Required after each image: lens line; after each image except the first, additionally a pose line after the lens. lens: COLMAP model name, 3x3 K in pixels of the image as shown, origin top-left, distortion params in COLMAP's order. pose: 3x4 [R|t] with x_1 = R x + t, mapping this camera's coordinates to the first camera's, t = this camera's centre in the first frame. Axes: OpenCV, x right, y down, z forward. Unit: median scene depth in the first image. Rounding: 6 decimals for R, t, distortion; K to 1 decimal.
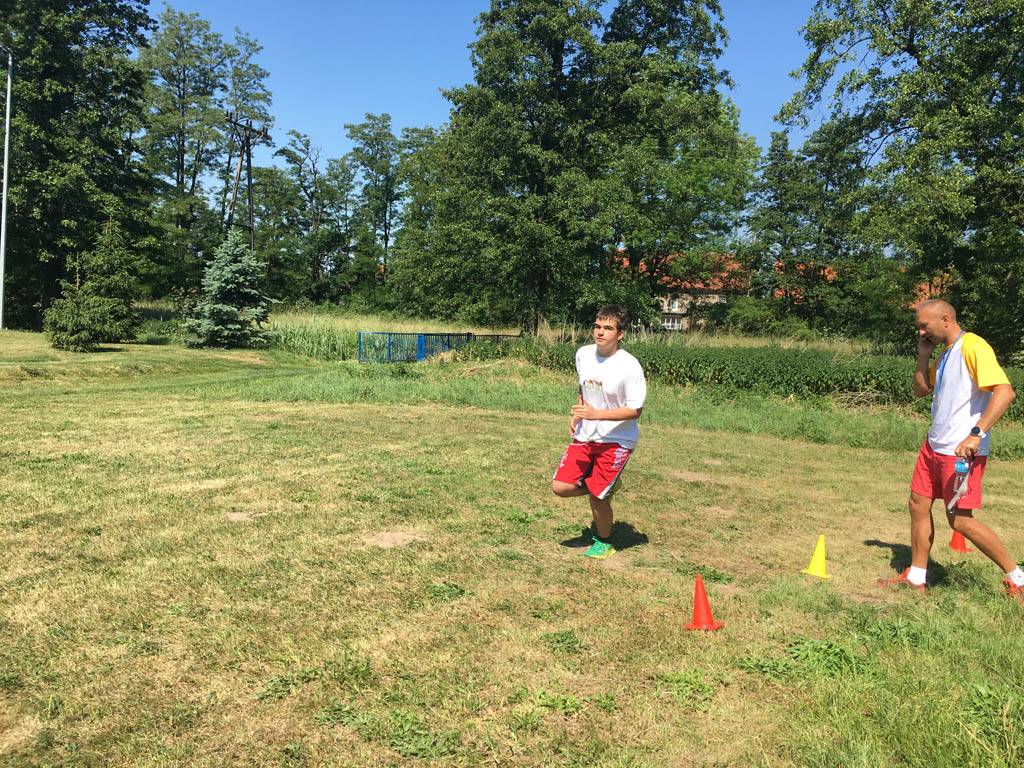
lens RADIAL K [[866.5, 0, 512.5], [0, 866.5, 380.7], [0, 0, 1]] dist [0.084620, -0.103732]
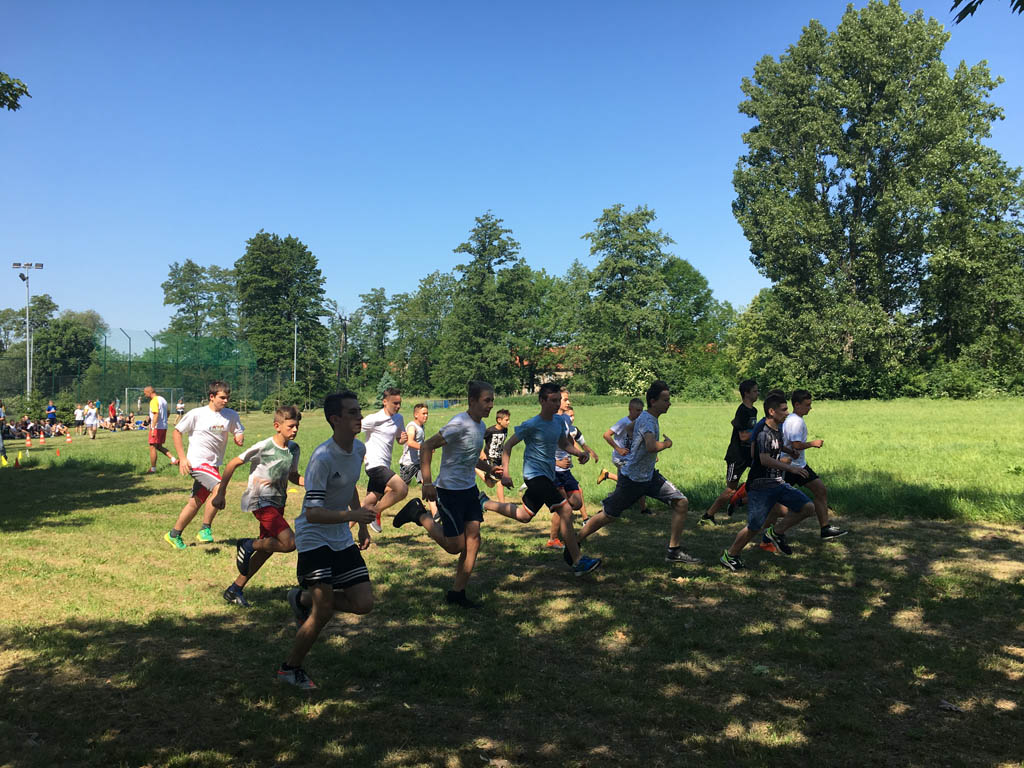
lens RADIAL K [[866.5, 0, 513.7], [0, 866.5, 364.9], [0, 0, 1]] dist [0.084620, -0.103732]
pose [[0.992889, -0.070016, 0.096277, -0.154242], [0.079608, 0.991829, -0.099693, 0.152371], [-0.088511, 0.106649, 0.990349, -2.127217]]
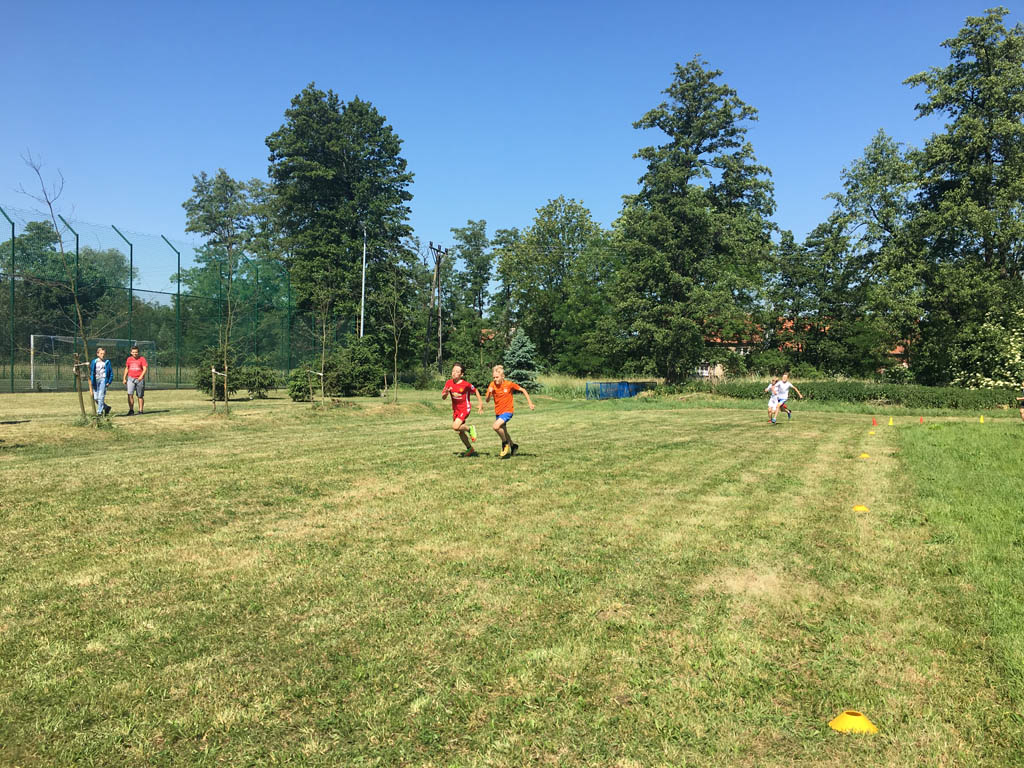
lens RADIAL K [[866.5, 0, 512.4], [0, 866.5, 381.7], [0, 0, 1]] dist [0.084620, -0.103732]
pose [[0.999197, -0.033758, 0.021559, -0.361929], [0.034980, 0.997640, -0.059080, 0.042267], [-0.019513, 0.059786, 0.998020, -0.764499]]
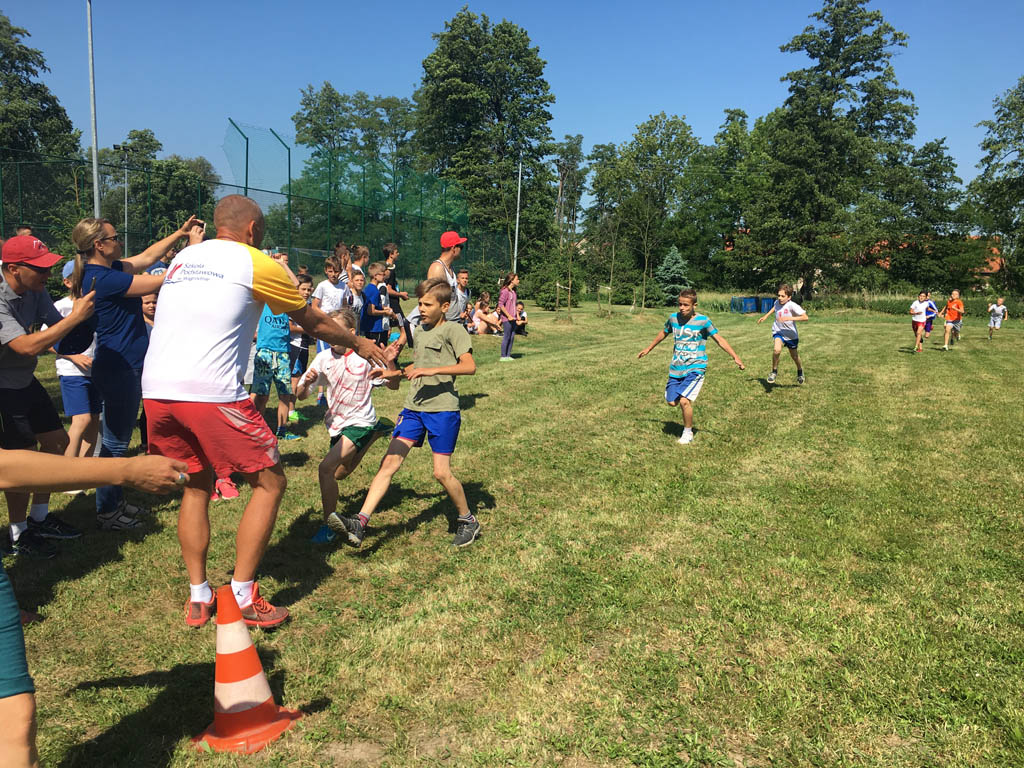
lens RADIAL K [[866.5, 0, 505.9], [0, 866.5, 381.3], [0, 0, 1]] dist [0.084620, -0.103732]
pose [[0.999751, -0.013779, -0.017526, -0.634369], [0.014474, 0.999088, 0.040161, 0.042505], [0.016957, -0.040405, 0.999040, -0.916925]]
